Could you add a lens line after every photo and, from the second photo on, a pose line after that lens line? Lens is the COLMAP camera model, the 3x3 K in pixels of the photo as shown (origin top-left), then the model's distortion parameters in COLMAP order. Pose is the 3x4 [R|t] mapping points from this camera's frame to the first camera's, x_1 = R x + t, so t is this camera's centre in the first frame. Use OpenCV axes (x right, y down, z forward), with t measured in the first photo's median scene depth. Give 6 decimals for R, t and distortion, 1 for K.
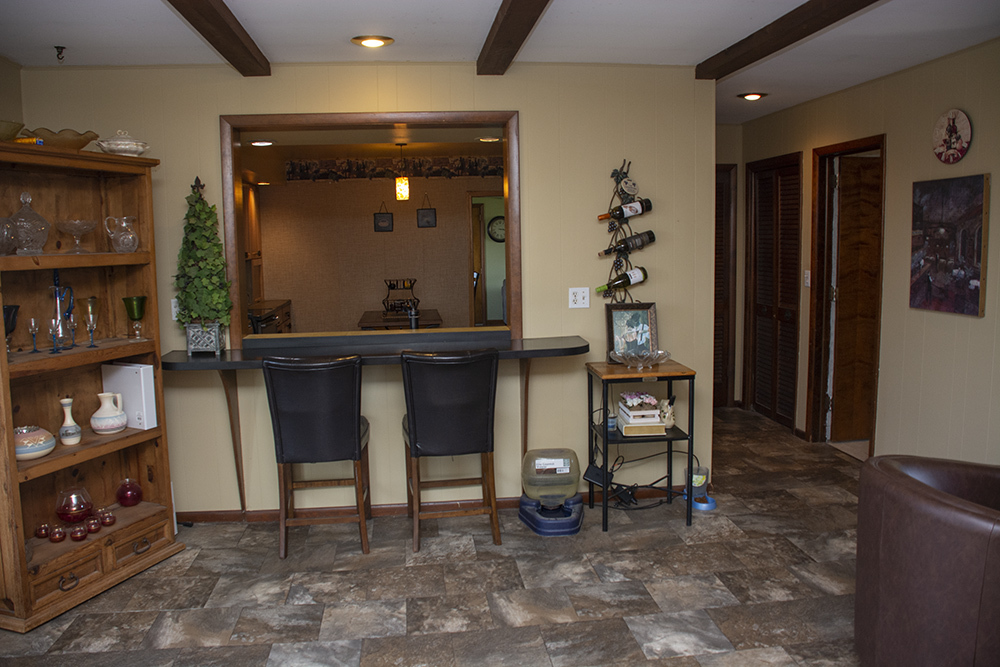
lens RADIAL K [[770.6, 0, 500.0], [0, 770.6, 333.5], [0, 0, 1]] dist [-0.169203, 0.112620]
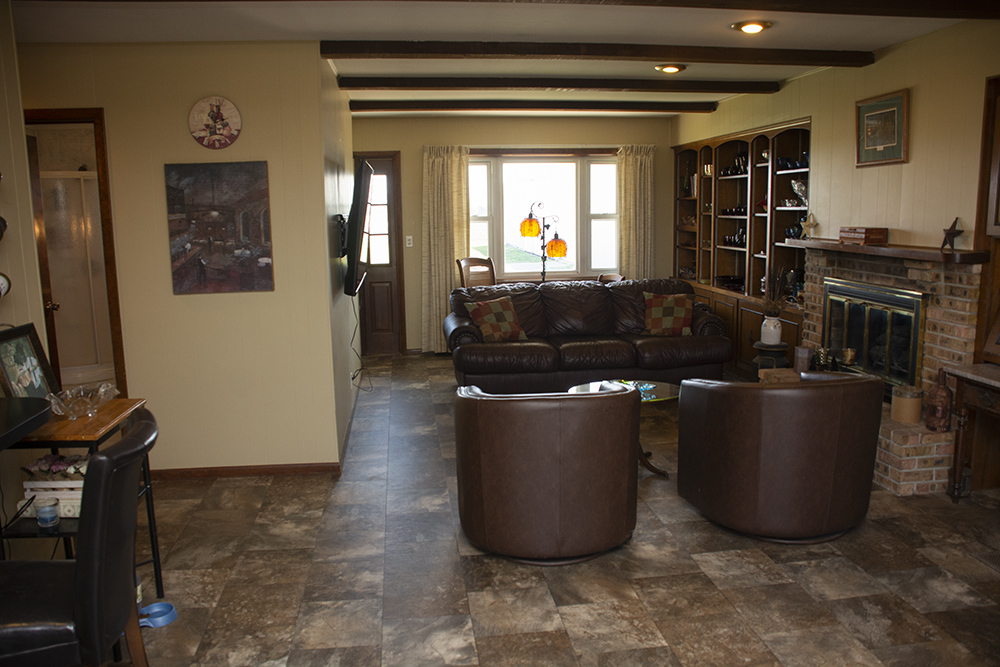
lens RADIAL K [[770.6, 0, 500.0], [0, 770.6, 333.5], [0, 0, 1]] dist [-0.169203, 0.112620]
pose [[-0.007950, -0.140399, 0.990063, -0.471180], [0.135835, 0.980766, 0.140171, -0.070109], [-0.990700, 0.135599, 0.011274, 0.627805]]
